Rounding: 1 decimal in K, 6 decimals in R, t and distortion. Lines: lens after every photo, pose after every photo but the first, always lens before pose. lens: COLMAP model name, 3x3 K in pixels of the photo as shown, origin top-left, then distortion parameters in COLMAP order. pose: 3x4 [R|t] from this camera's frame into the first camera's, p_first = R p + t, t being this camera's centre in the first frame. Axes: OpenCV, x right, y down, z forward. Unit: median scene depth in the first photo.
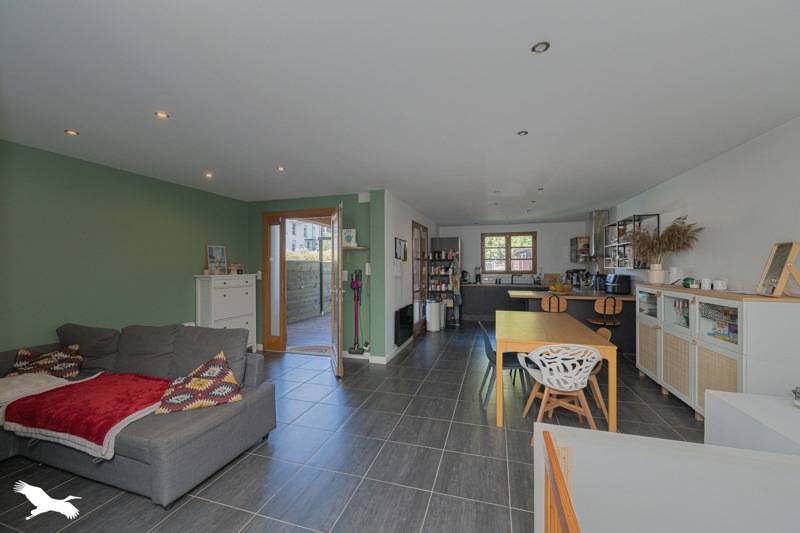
lens RADIAL K [[309.9, 0, 398.2], [0, 309.9, 266.4], [0, 0, 1]] dist [0.000822, 0.000122]
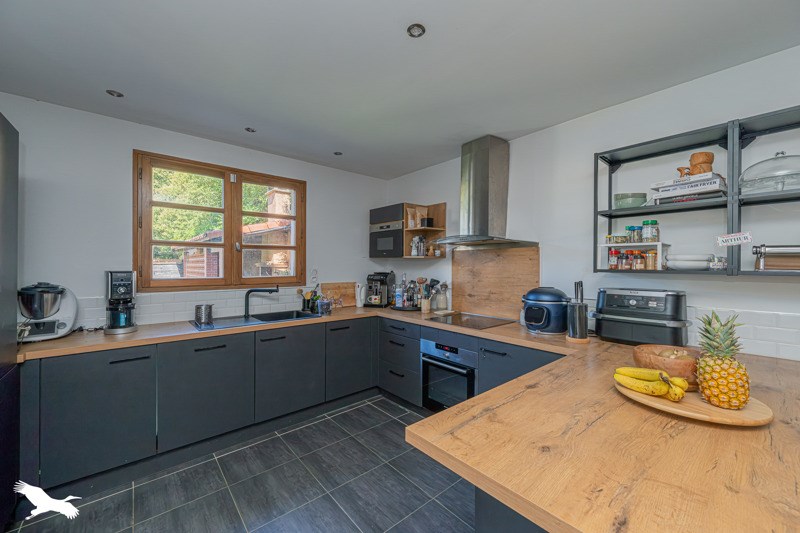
lens RADIAL K [[309.9, 0, 400.5], [0, 309.9, 265.0], [0, 0, 1]] dist [0.000822, 0.000122]
pose [[0.554165, 0.001264, 0.832406, 0.169853], [-0.001632, 0.999999, -0.000432, -0.001412], [-0.832406, -0.001119, 0.554166, 0.654909]]
